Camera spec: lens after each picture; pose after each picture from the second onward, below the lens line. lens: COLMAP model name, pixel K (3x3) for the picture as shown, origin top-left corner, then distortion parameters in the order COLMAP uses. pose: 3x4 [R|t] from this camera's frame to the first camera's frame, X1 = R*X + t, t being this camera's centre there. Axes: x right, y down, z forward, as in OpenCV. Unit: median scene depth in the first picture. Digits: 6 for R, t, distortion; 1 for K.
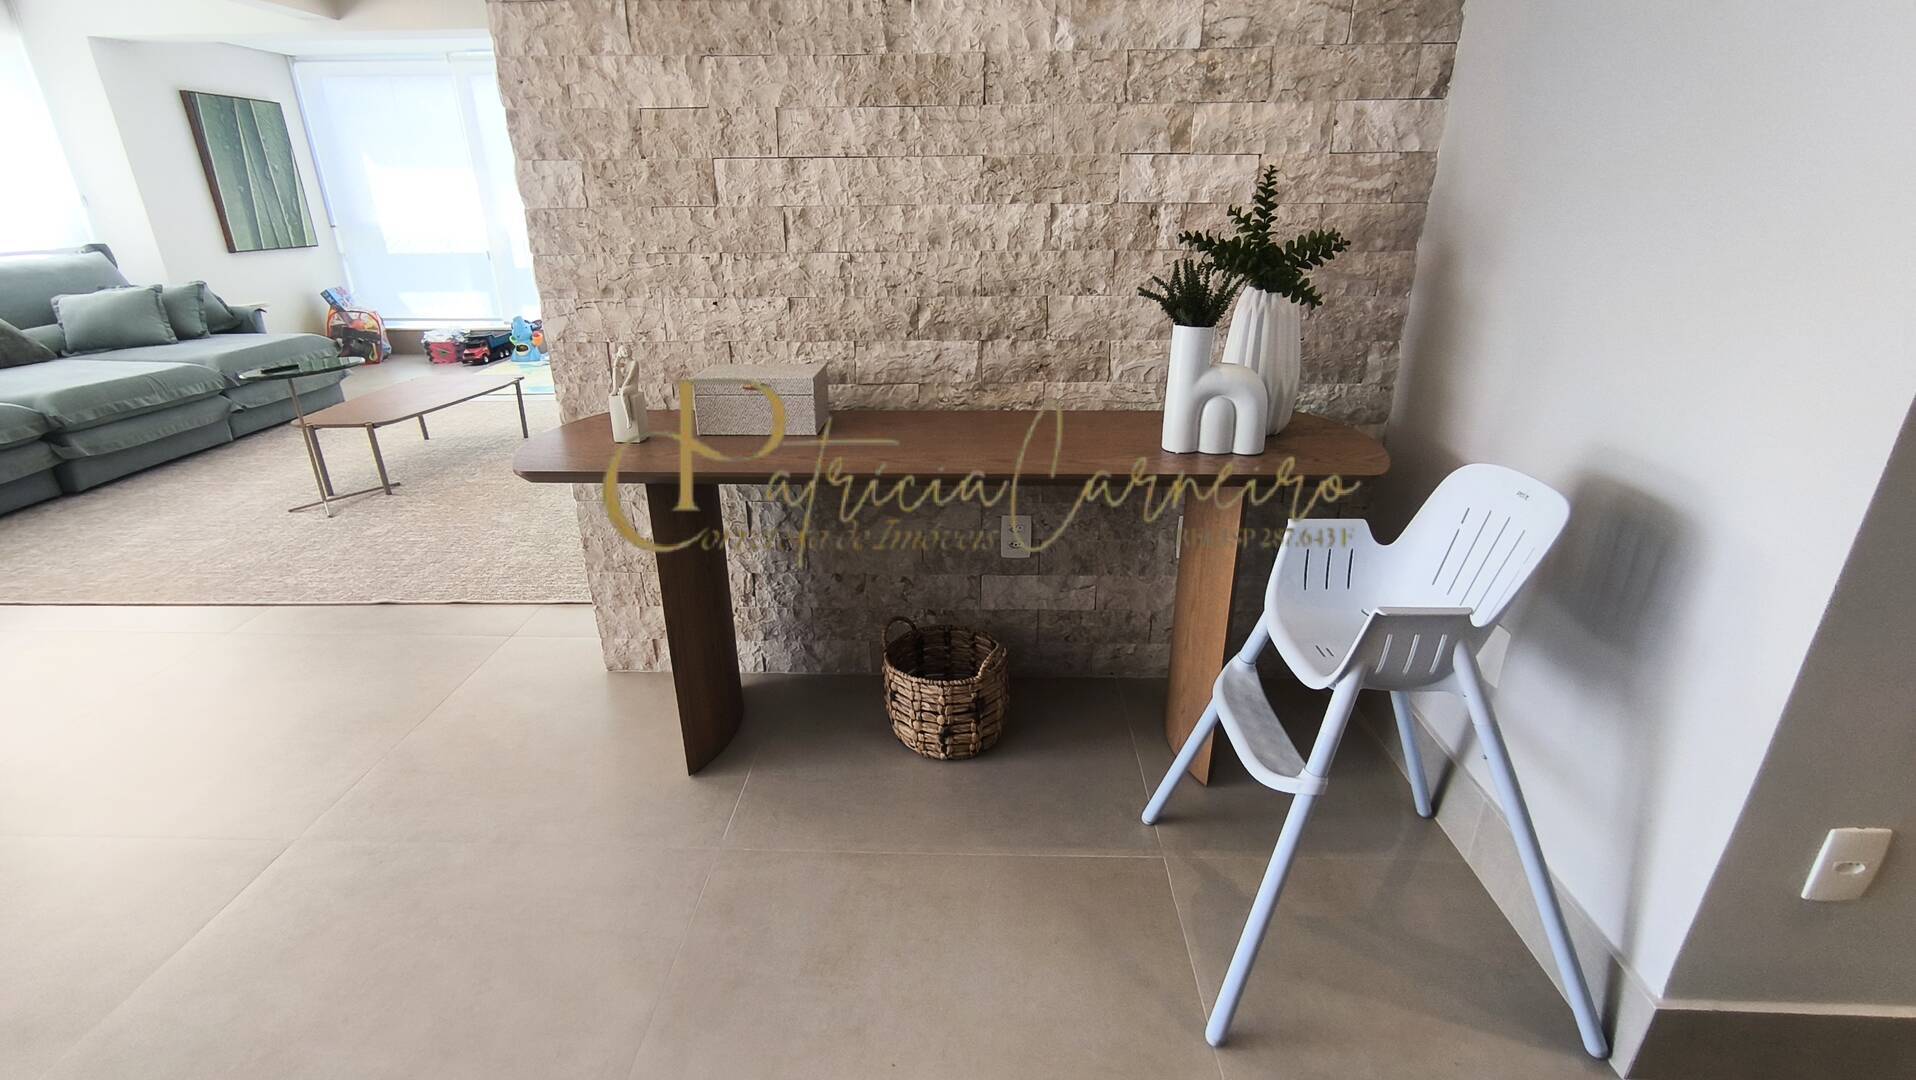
lens RADIAL K [[874.1, 0, 961.5], [0, 874.1, 546.1], [0, 0, 1]] dist [-0.038267, 0.018192]
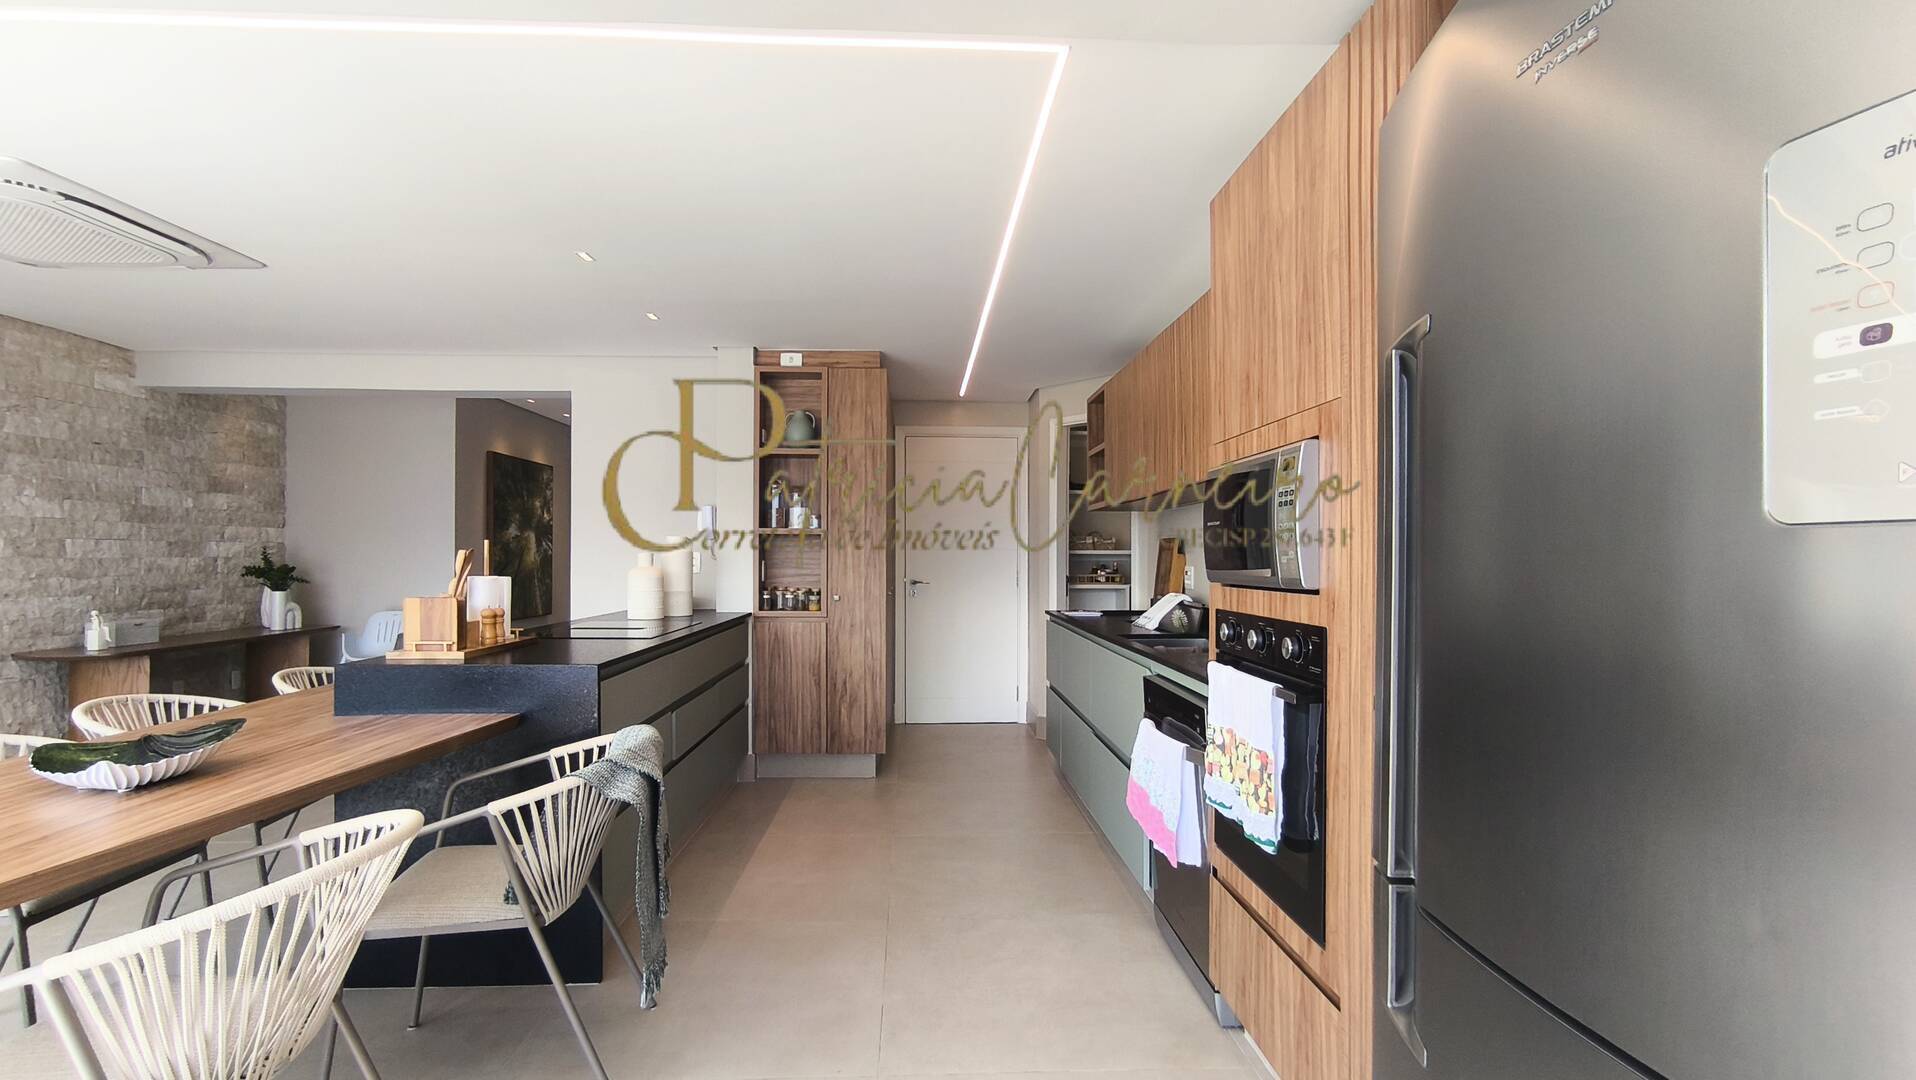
lens RADIAL K [[869.8, 0, 955.2], [0, 869.8, 553.0], [0, 0, 1]] dist [-0.038249, 0.027793]
pose [[-0.088990, 0.009123, 0.995991, -2.644800], [0.377189, 0.925793, 0.025222, 0.409645], [-0.921851, 0.377921, -0.085828, -0.938671]]
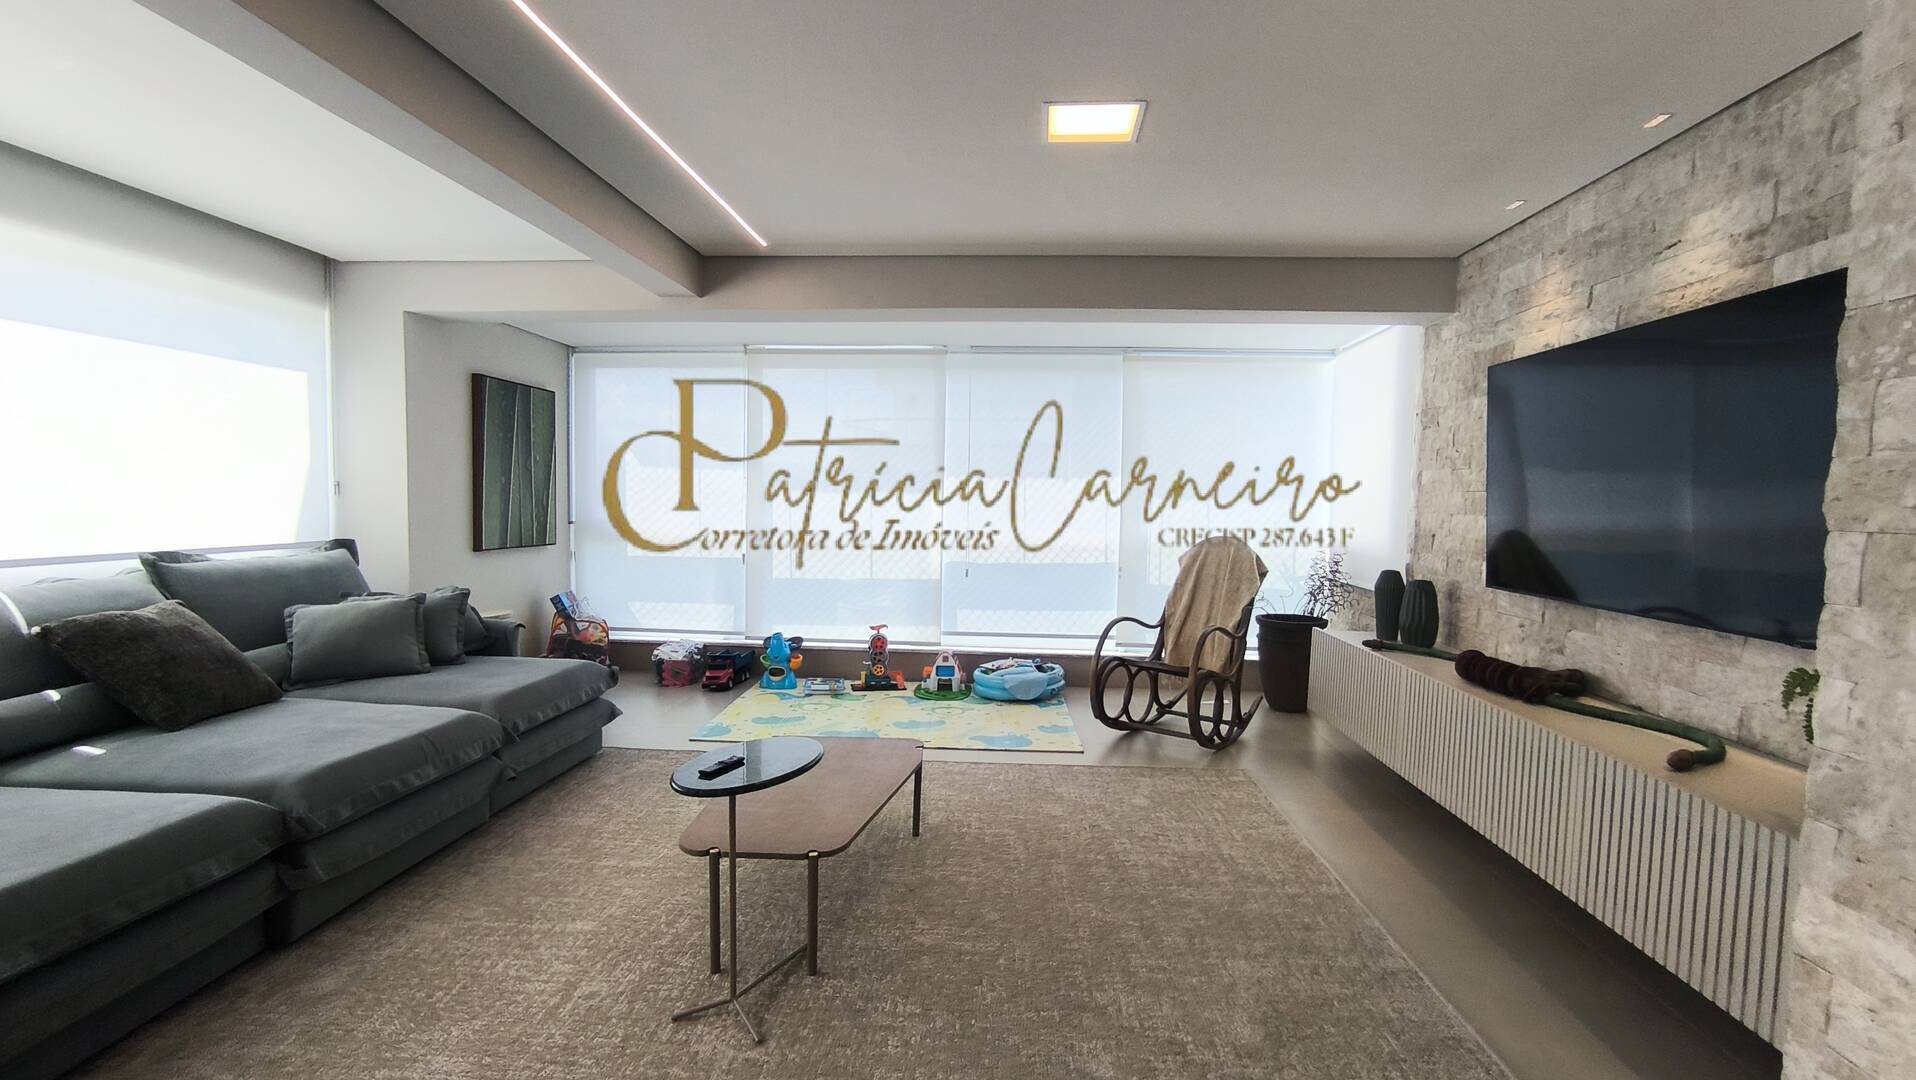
lens RADIAL K [[869.8, 0, 955.2], [0, 869.8, 553.0], [0, 0, 1]] dist [-0.038249, 0.027793]
pose [[0.998605, 0.024287, -0.046882, -1.036338], [-0.038035, 0.946763, -0.319678, -0.275237], [0.036622, 0.321015, 0.946366, 0.692797]]
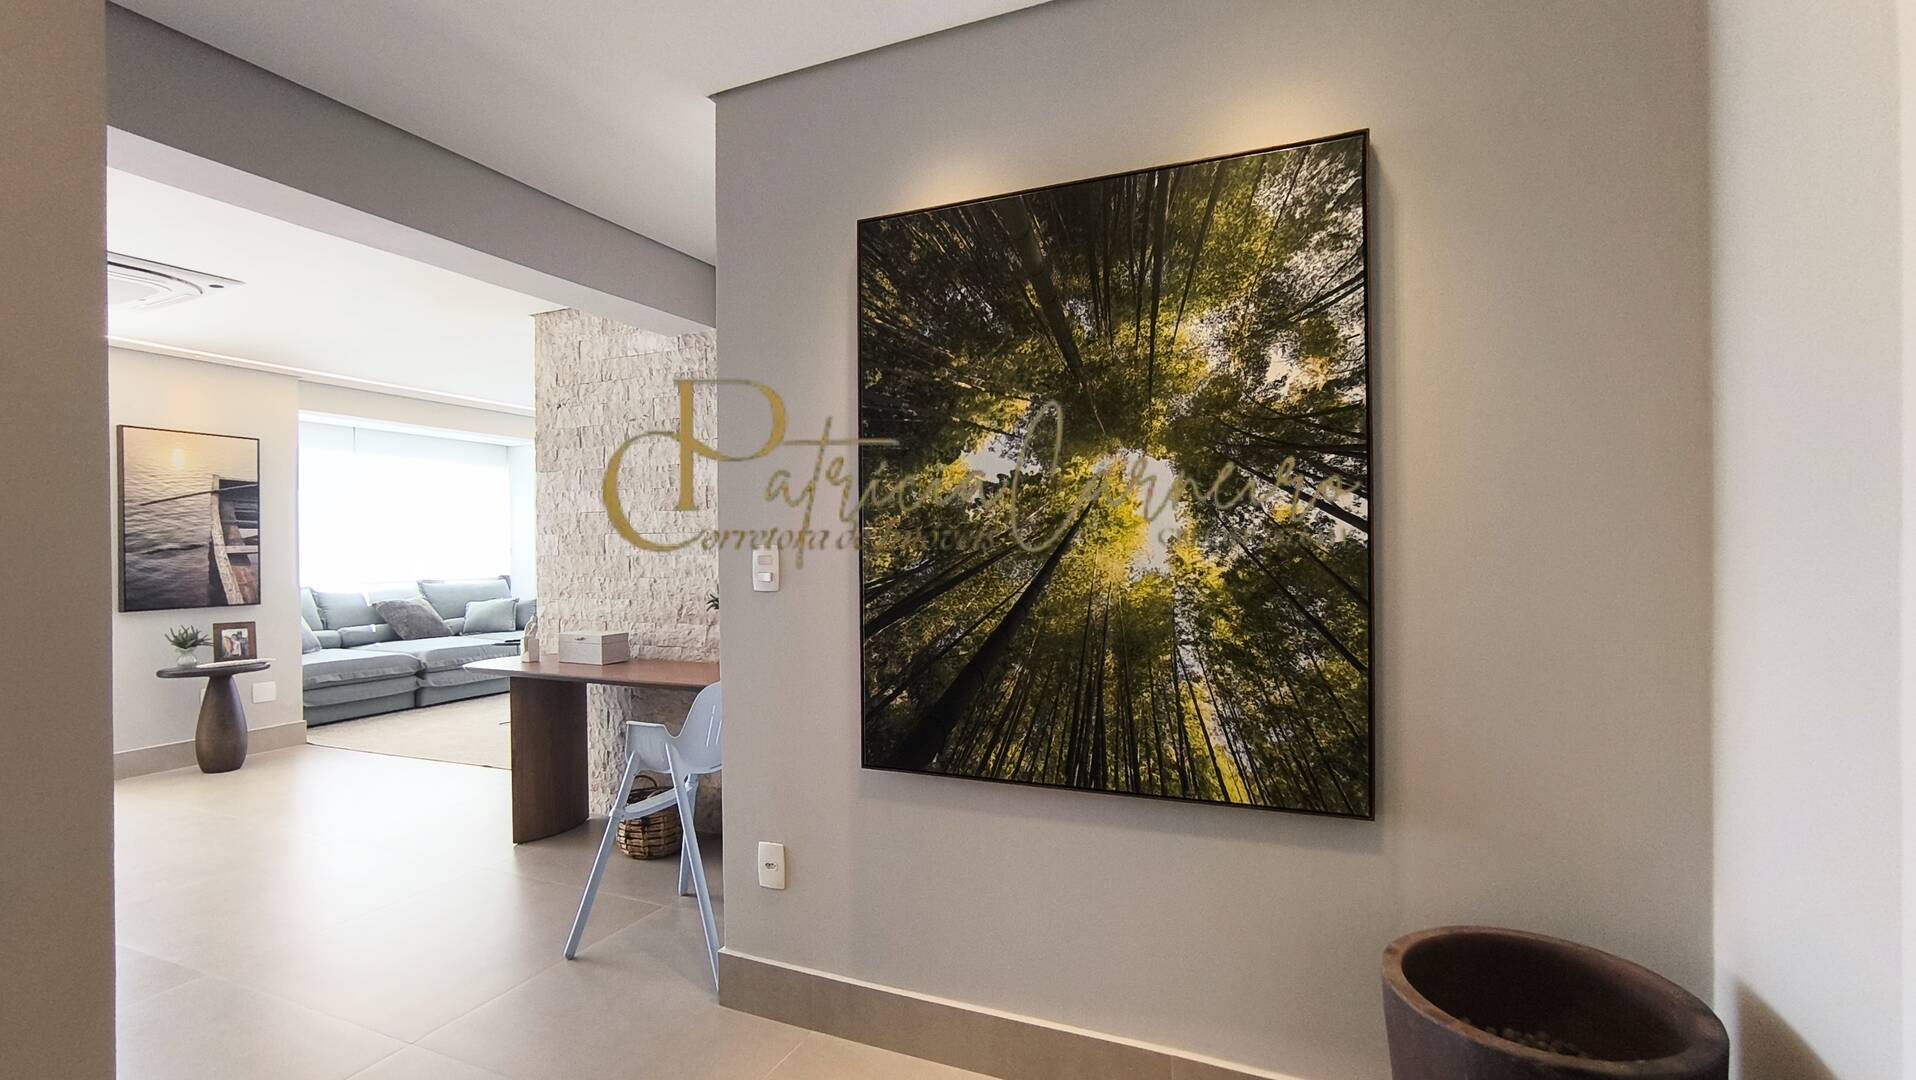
lens RADIAL K [[882.1, 0, 952.0], [0, 882.1, 555.6], [0, 0, 1]] dist [-0.067450, 0.068076]
pose [[0.922076, 0.001698, -0.387006, 1.222135], [-0.145512, 0.928135, -0.342624, 0.189263], [0.358612, 0.372240, 0.856058, -0.456670]]
